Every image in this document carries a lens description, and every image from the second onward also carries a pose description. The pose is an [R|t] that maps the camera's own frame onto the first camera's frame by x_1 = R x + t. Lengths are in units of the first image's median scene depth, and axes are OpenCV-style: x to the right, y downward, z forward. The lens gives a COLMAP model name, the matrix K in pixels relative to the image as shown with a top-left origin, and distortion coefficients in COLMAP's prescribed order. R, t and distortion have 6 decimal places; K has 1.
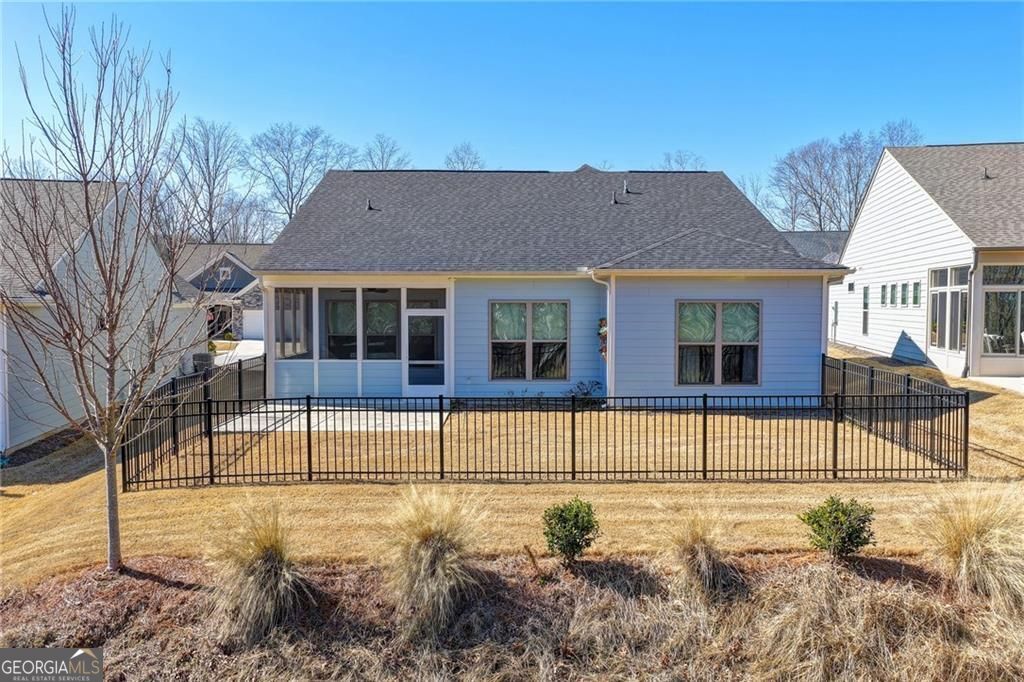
lens RADIAL K [[846.7, 0, 513.5], [0, 846.7, 344.2], [0, 0, 1]] dist [-0.000791, 0.016307]
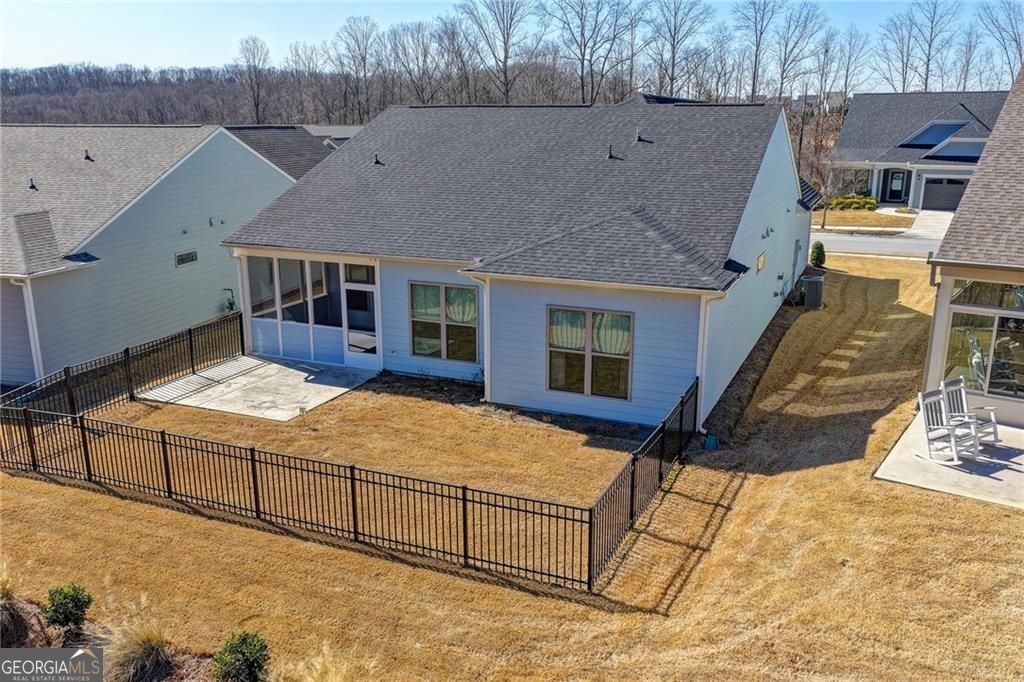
lens RADIAL K [[846.7, 0, 511.7], [0, 846.7, 337.9], [0, 0, 1]] dist [-0.000791, 0.016307]
pose [[0.911366, 0.101050, -0.399001, 0.505499], [-0.019603, 0.978951, 0.203152, -0.195693], [0.411131, -0.177324, 0.894163, 0.109175]]
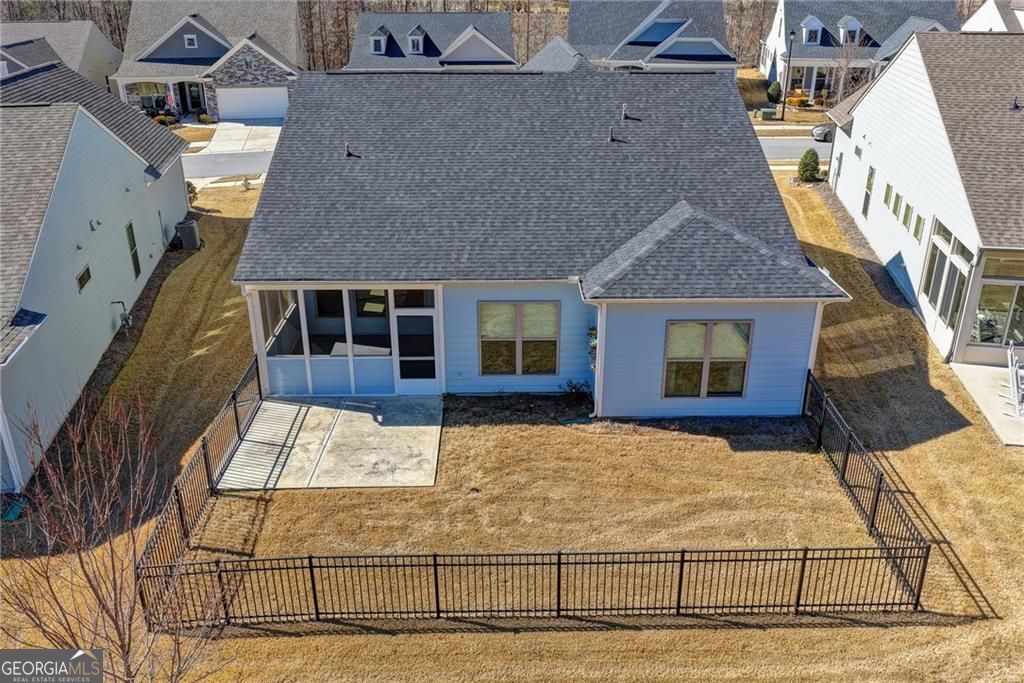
lens RADIAL K [[846.7, 0, 511.9], [0, 846.7, 342.8], [0, 0, 1]] dist [-0.000791, 0.016307]
pose [[0.999963, -0.005141, 0.006896, 0.003176], [0.002389, 0.936168, 0.351544, -0.350582], [-0.008263, -0.351514, 0.936146, 0.062168]]
